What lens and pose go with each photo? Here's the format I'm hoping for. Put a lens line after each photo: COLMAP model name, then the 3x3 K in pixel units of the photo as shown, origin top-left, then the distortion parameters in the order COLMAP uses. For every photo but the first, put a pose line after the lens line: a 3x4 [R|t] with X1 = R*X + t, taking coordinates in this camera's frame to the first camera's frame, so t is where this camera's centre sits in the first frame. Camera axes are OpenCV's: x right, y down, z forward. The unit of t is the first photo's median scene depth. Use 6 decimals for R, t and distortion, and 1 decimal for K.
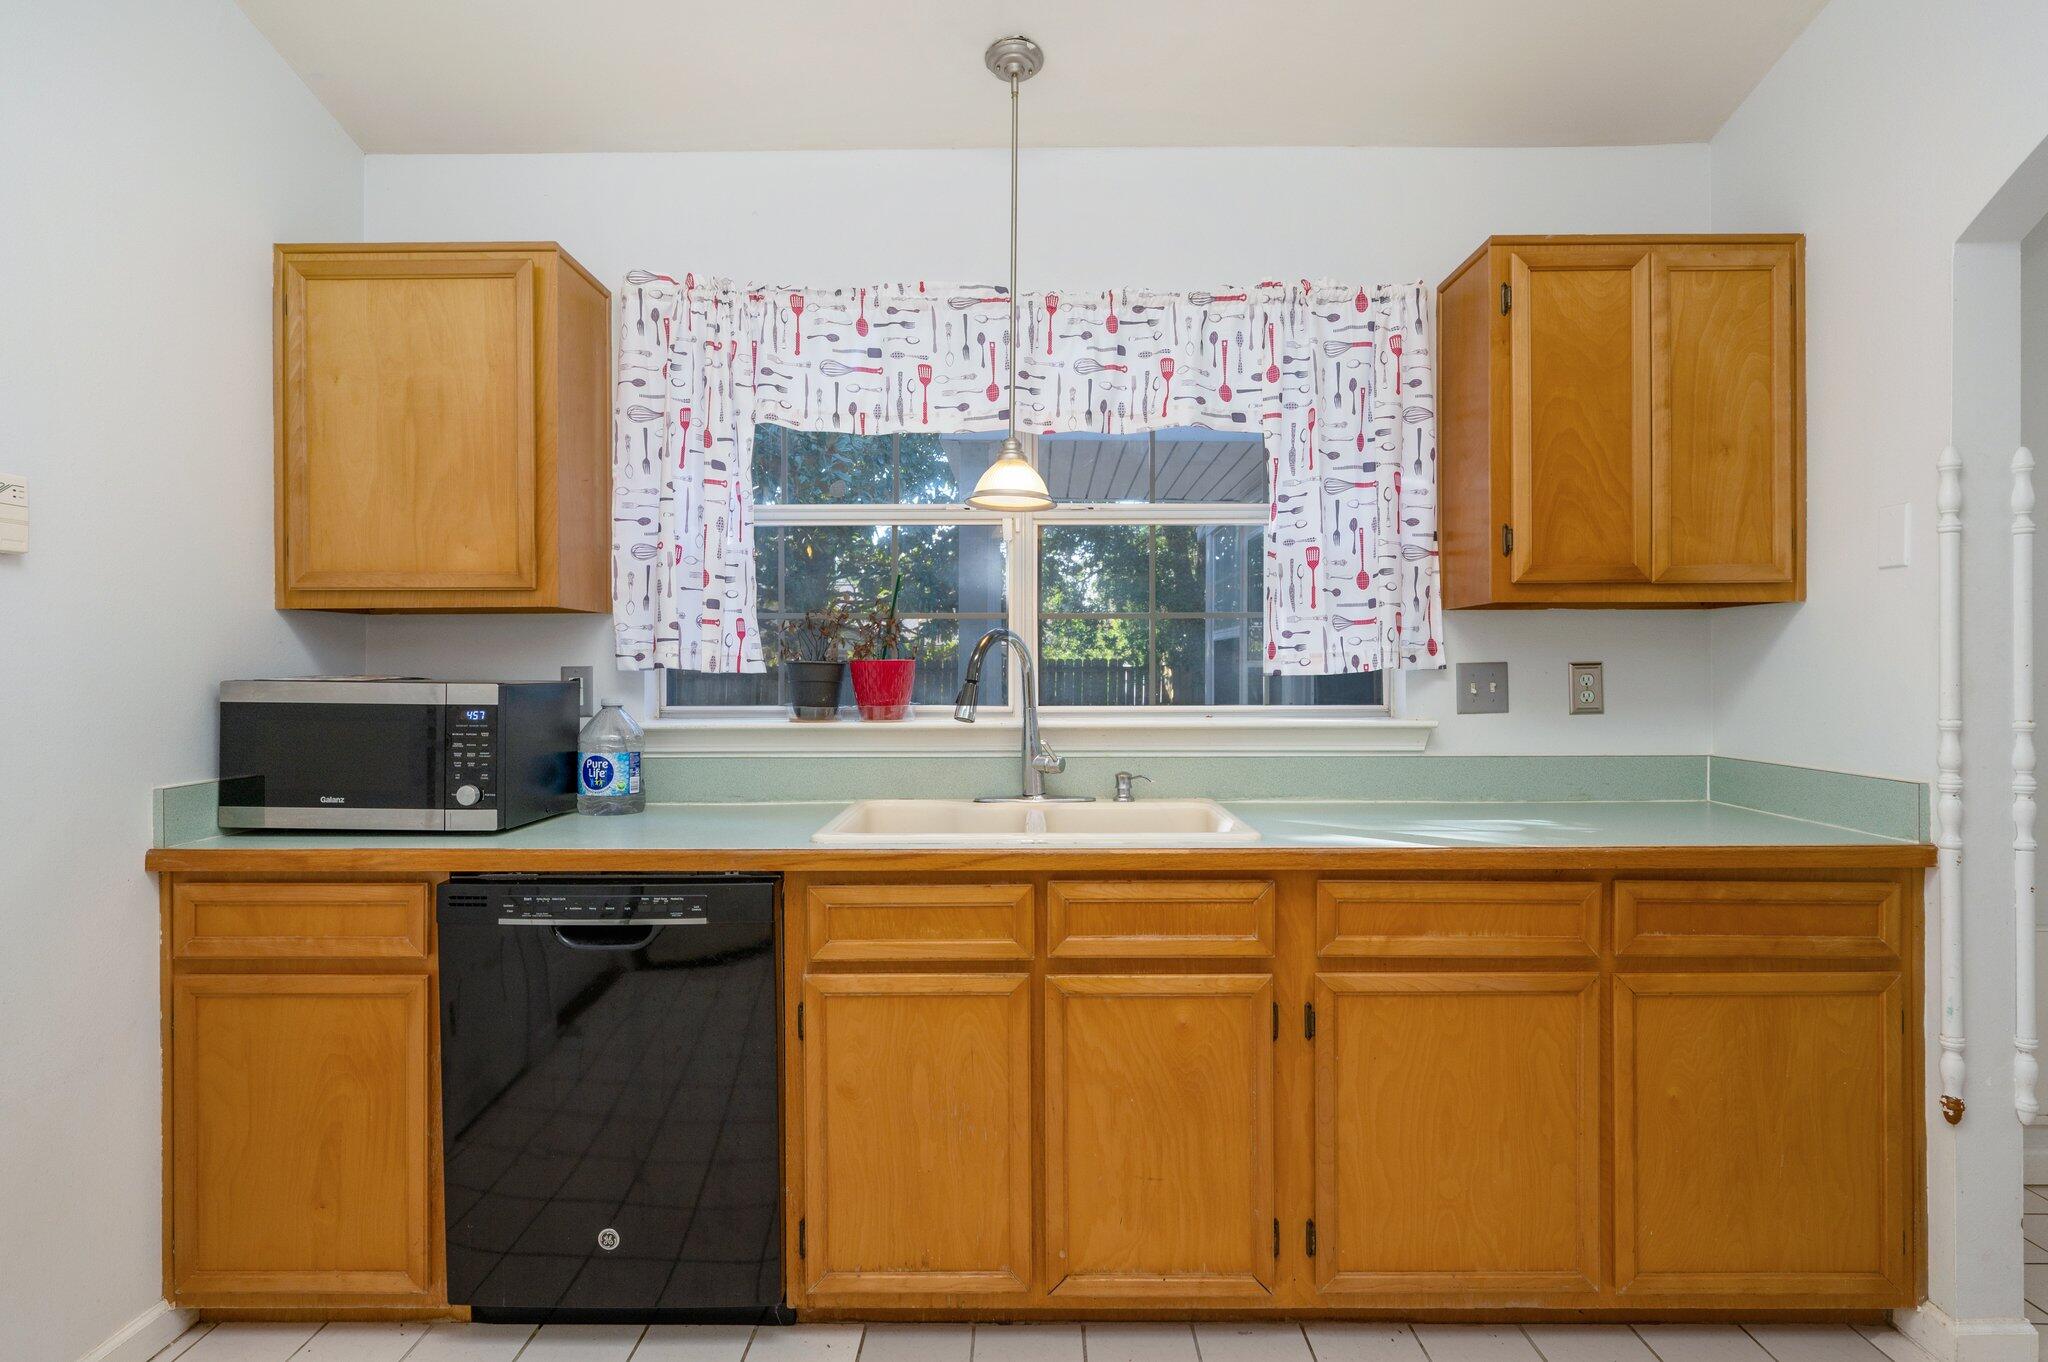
lens RADIAL K [[1021.9, 0, 1021.3], [0, 1021.9, 651.6], [0, 0, 1]] dist [-0.003276, 0.001094]
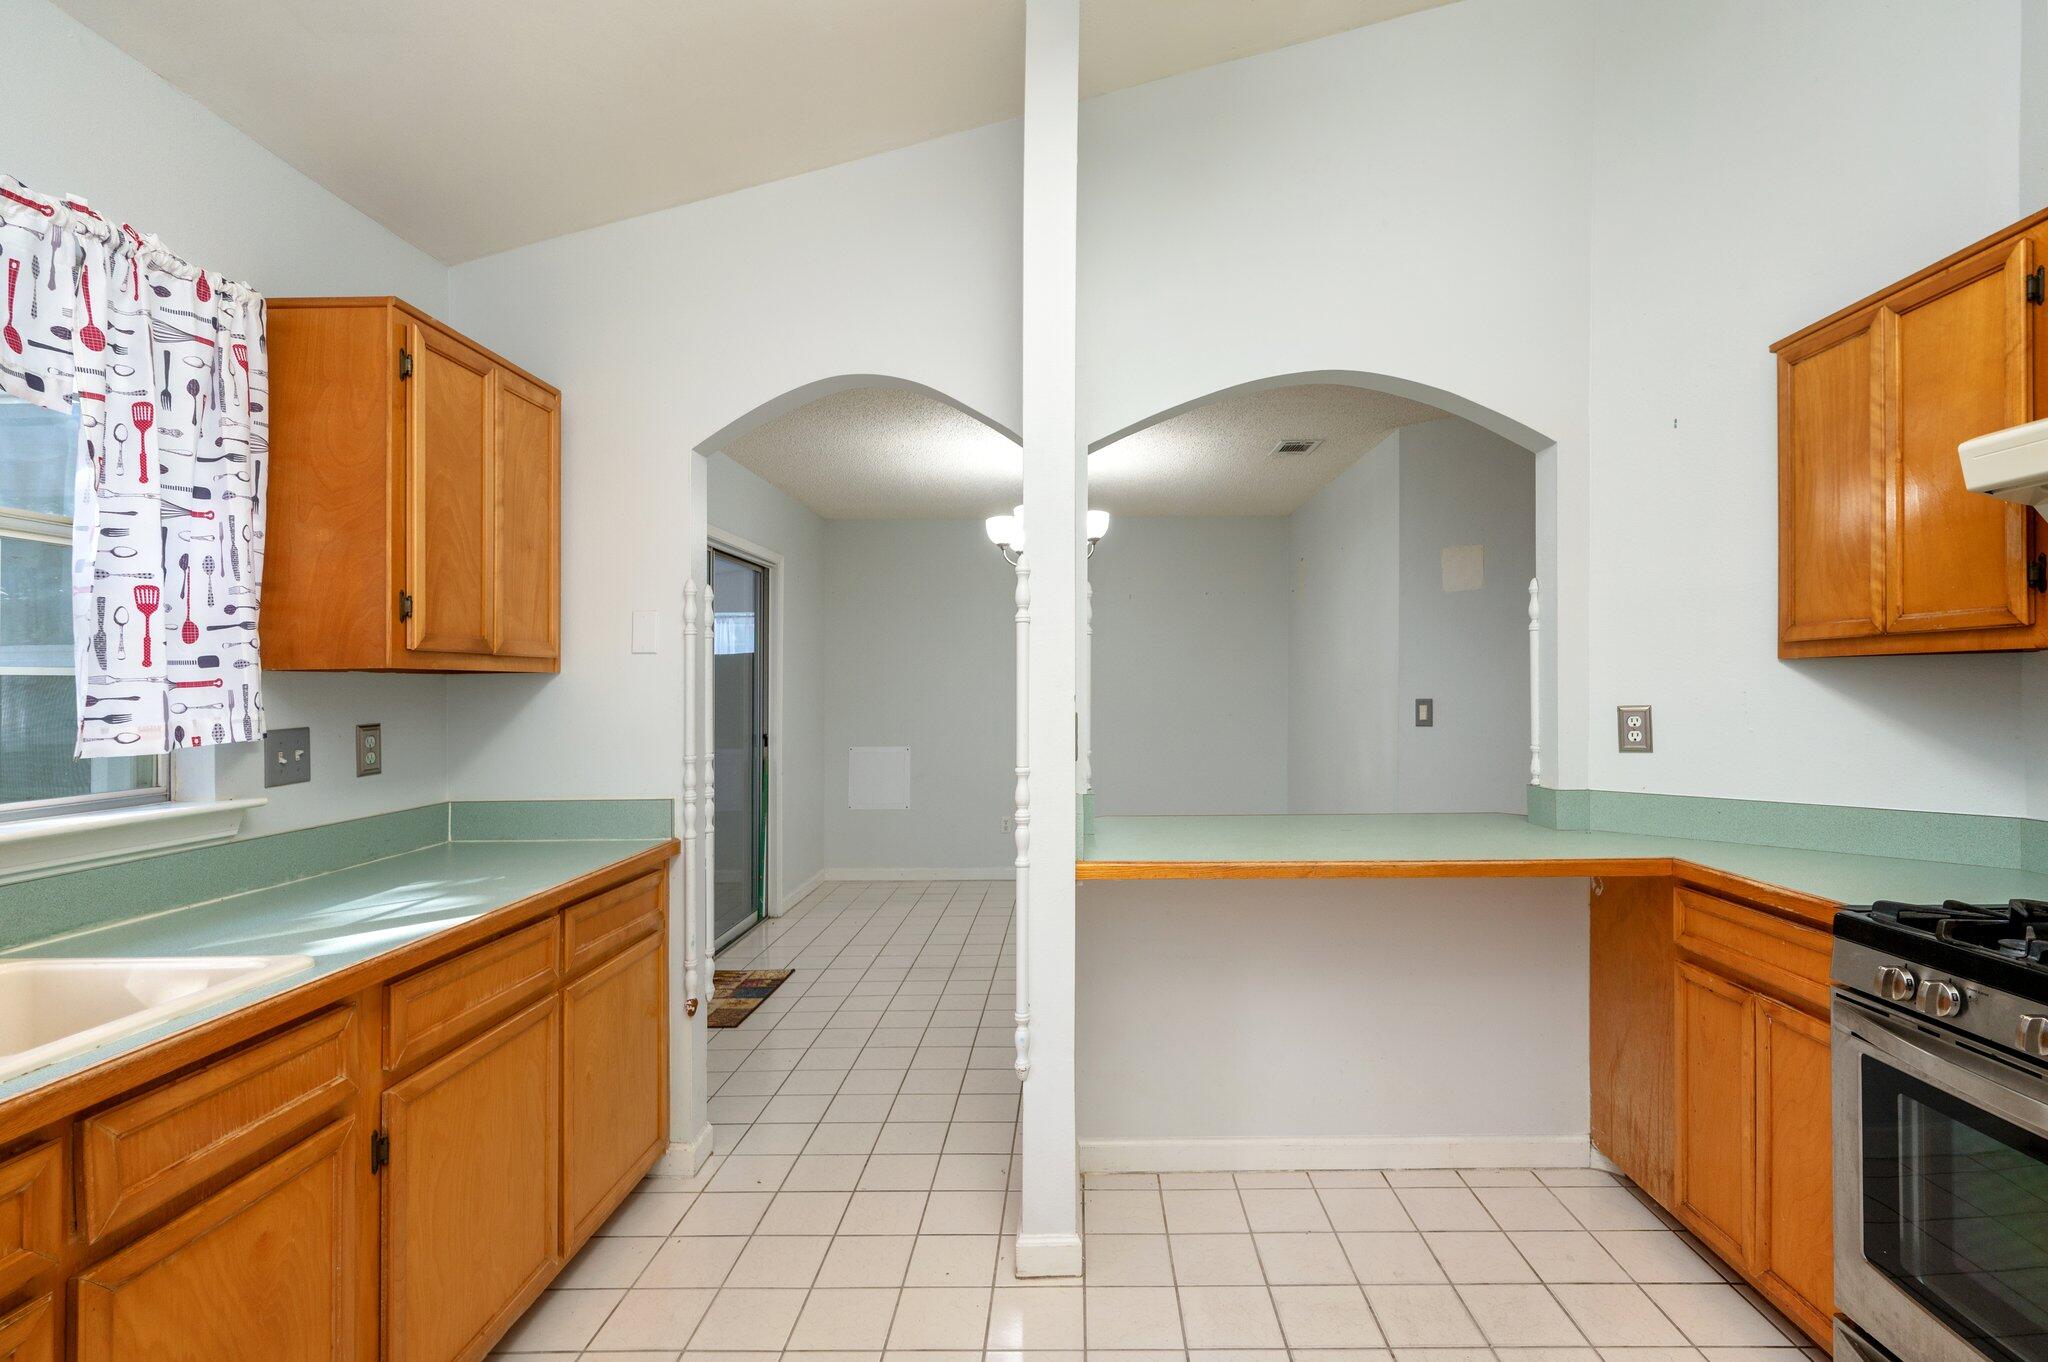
lens RADIAL K [[1015.9, 0, 1022.1], [0, 1015.9, 664.8], [0, 0, 1]] dist [0.003139, -0.000088]
pose [[0.016913, 0.021386, 0.999628, -0.468168], [-0.001115, 0.999771, -0.021371, -0.029020], [-0.999856, -0.000754, 0.016933, 0.347930]]
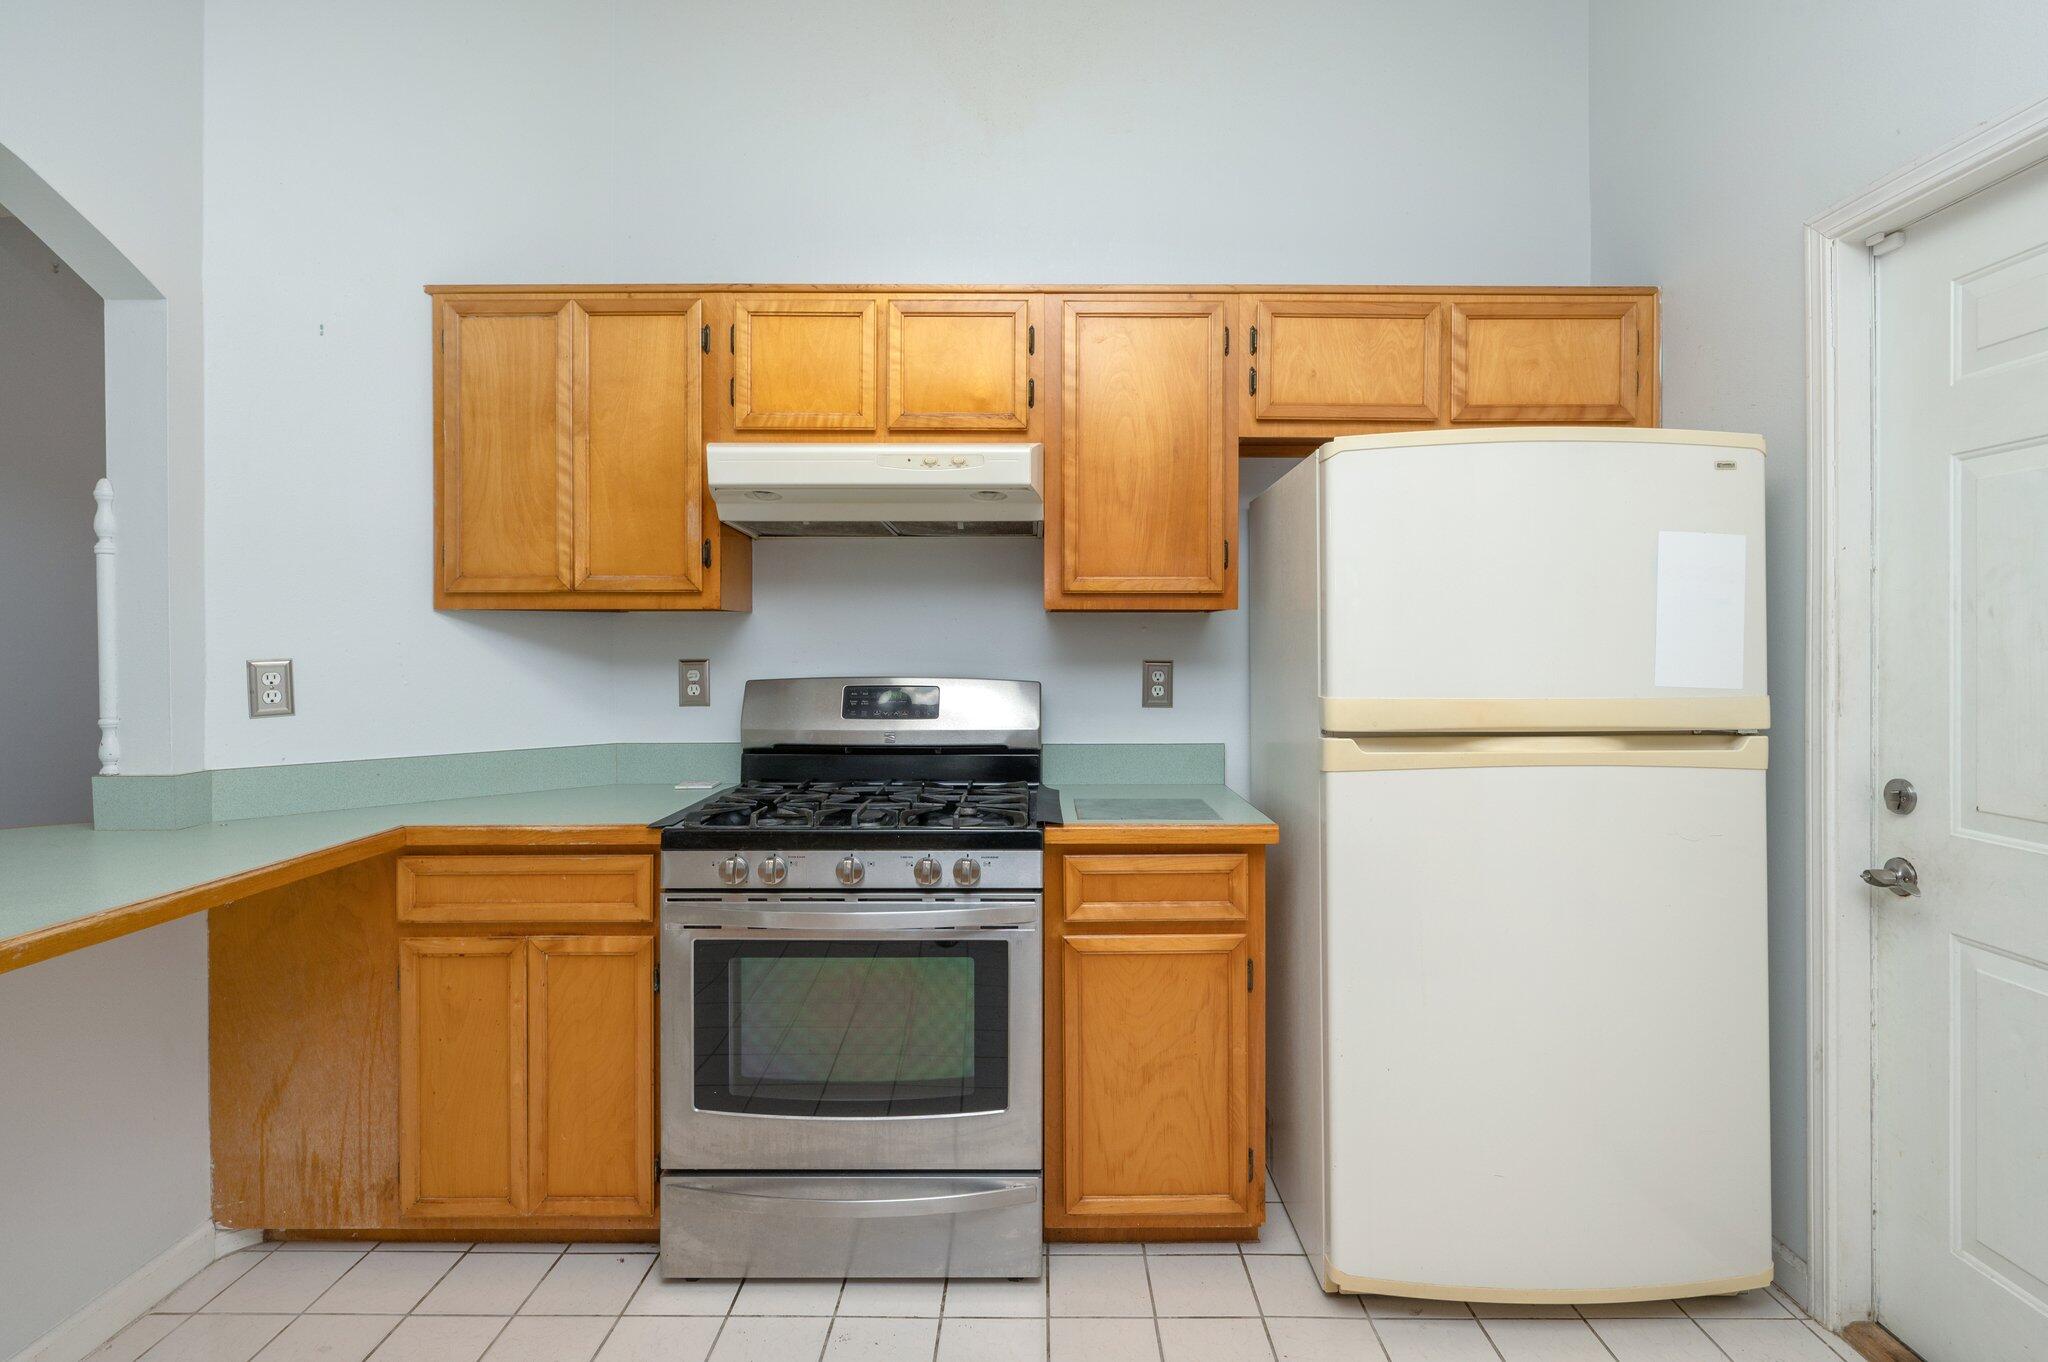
lens RADIAL K [[1044.2, 0, 1048.9], [0, 1044.2, 653.7], [0, 0, 1]] dist [0.000030, 0.000191]
pose [[-0.998493, 0.003121, -0.054793, -0.016365], [0.003281, 0.999991, -0.002838, -0.010462], [0.054784, -0.003013, -0.998494, 0.644355]]
